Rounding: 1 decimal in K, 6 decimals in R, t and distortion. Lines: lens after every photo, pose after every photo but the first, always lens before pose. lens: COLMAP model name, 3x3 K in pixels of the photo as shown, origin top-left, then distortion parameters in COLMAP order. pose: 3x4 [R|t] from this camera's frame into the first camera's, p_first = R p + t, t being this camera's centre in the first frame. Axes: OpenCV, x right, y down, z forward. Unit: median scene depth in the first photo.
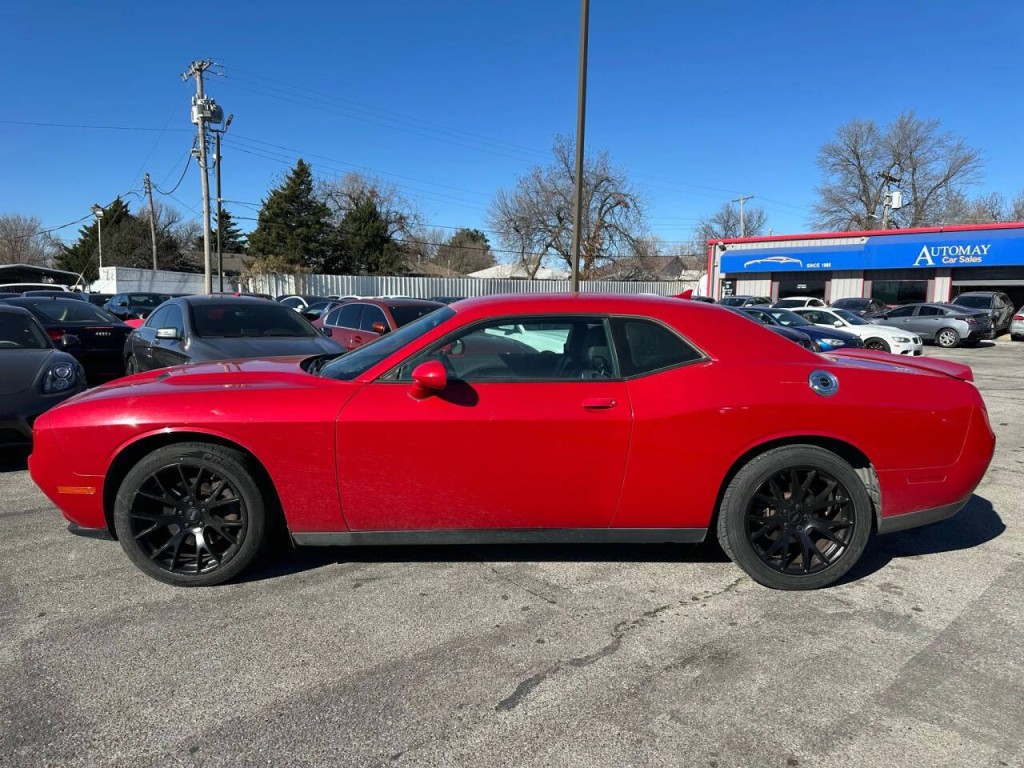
lens RADIAL K [[734.6, 0, 515.0], [0, 734.6, 379.9], [0, 0, 1]] dist [0.028932, -0.040526]
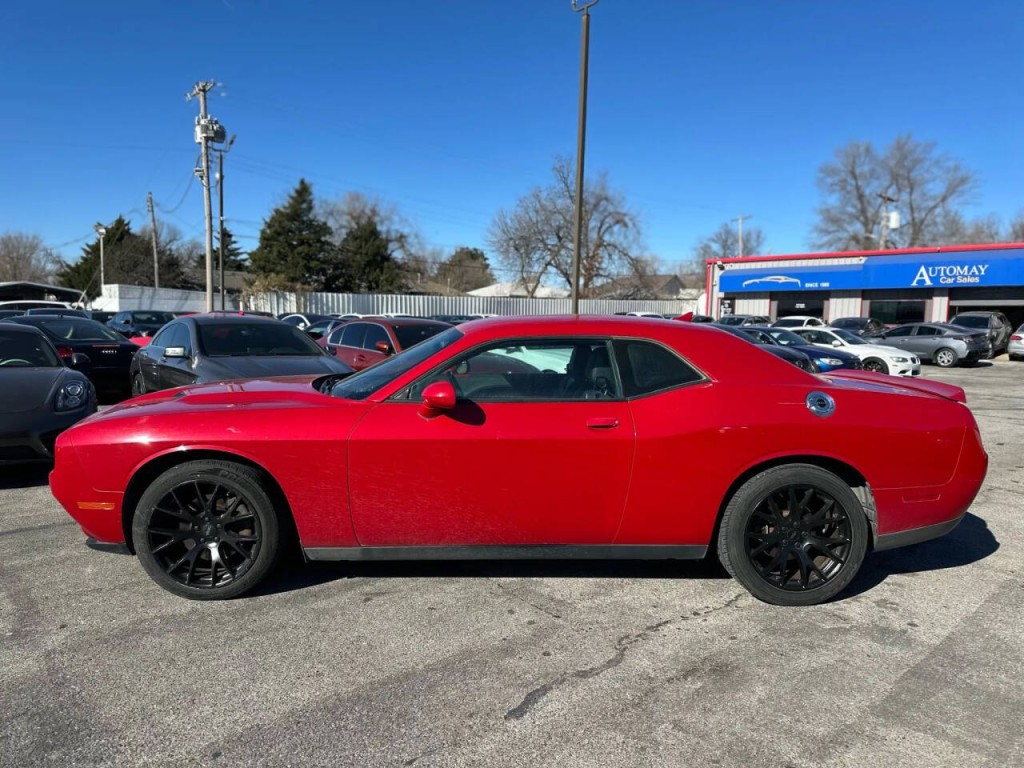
lens RADIAL K [[734.6, 0, 512.1], [0, 734.6, 386.3], [0, 0, 1]] dist [0.028932, -0.040526]
pose [[0.999994, 0.002897, -0.002105, -0.001398], [-0.002929, 0.999876, -0.015498, -0.000421], [0.002060, 0.015504, 0.999878, -0.004246]]
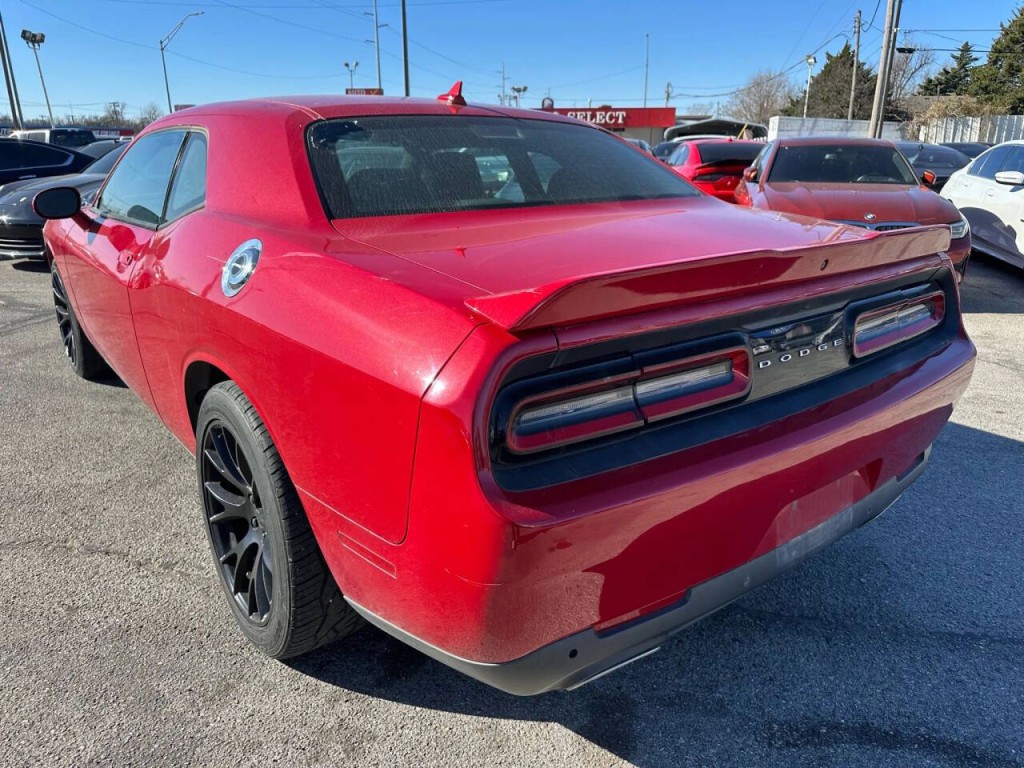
lens RADIAL K [[734.6, 0, 510.0], [0, 734.6, 381.4], [0, 0, 1]] dist [0.028932, -0.040526]
pose [[0.578302, 0.235232, -0.781174, 0.118837], [-0.083951, 0.969604, 0.229825, -0.005872], [0.811492, -0.067328, 0.580472, 0.114733]]
